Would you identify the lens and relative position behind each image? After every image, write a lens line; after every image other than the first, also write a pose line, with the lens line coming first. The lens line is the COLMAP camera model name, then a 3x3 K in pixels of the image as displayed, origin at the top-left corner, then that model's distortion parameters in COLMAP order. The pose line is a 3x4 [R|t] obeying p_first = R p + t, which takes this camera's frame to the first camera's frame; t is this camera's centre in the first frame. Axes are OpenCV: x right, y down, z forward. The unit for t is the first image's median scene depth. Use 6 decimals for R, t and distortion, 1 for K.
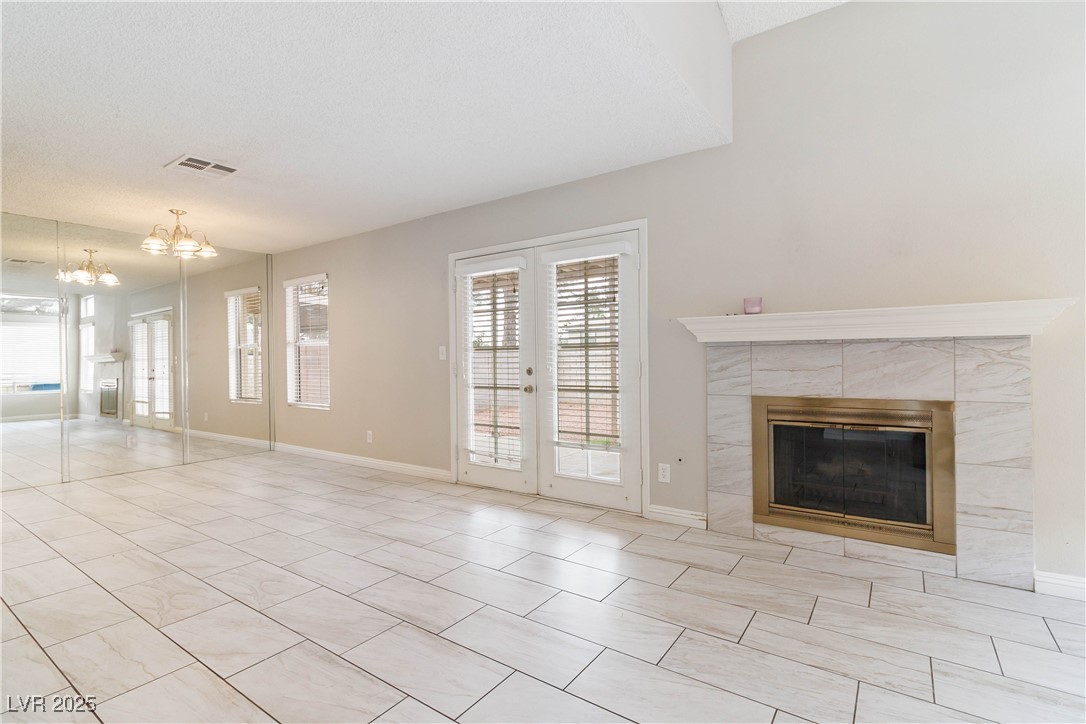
lens RADIAL K [[512.1, 0, 542.9], [0, 512.1, 361.5], [0, 0, 1]] dist [0.005021, 0.000362]
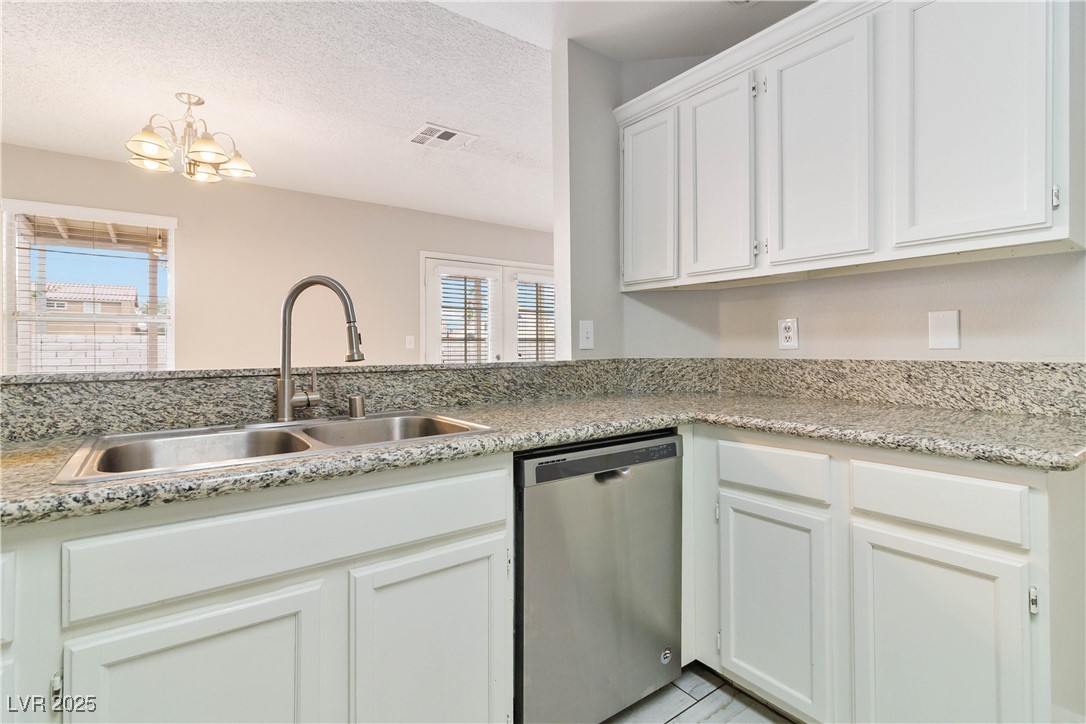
lens RADIAL K [[518.5, 0, 542.6], [0, 518.5, 356.4], [0, 0, 1]] dist [0.002488, 0.000853]
pose [[0.318246, -0.004386, 0.947998, -0.635656], [0.003546, 0.999988, 0.003436, 0.006002], [-0.948001, 0.002268, 0.318258, 0.228291]]
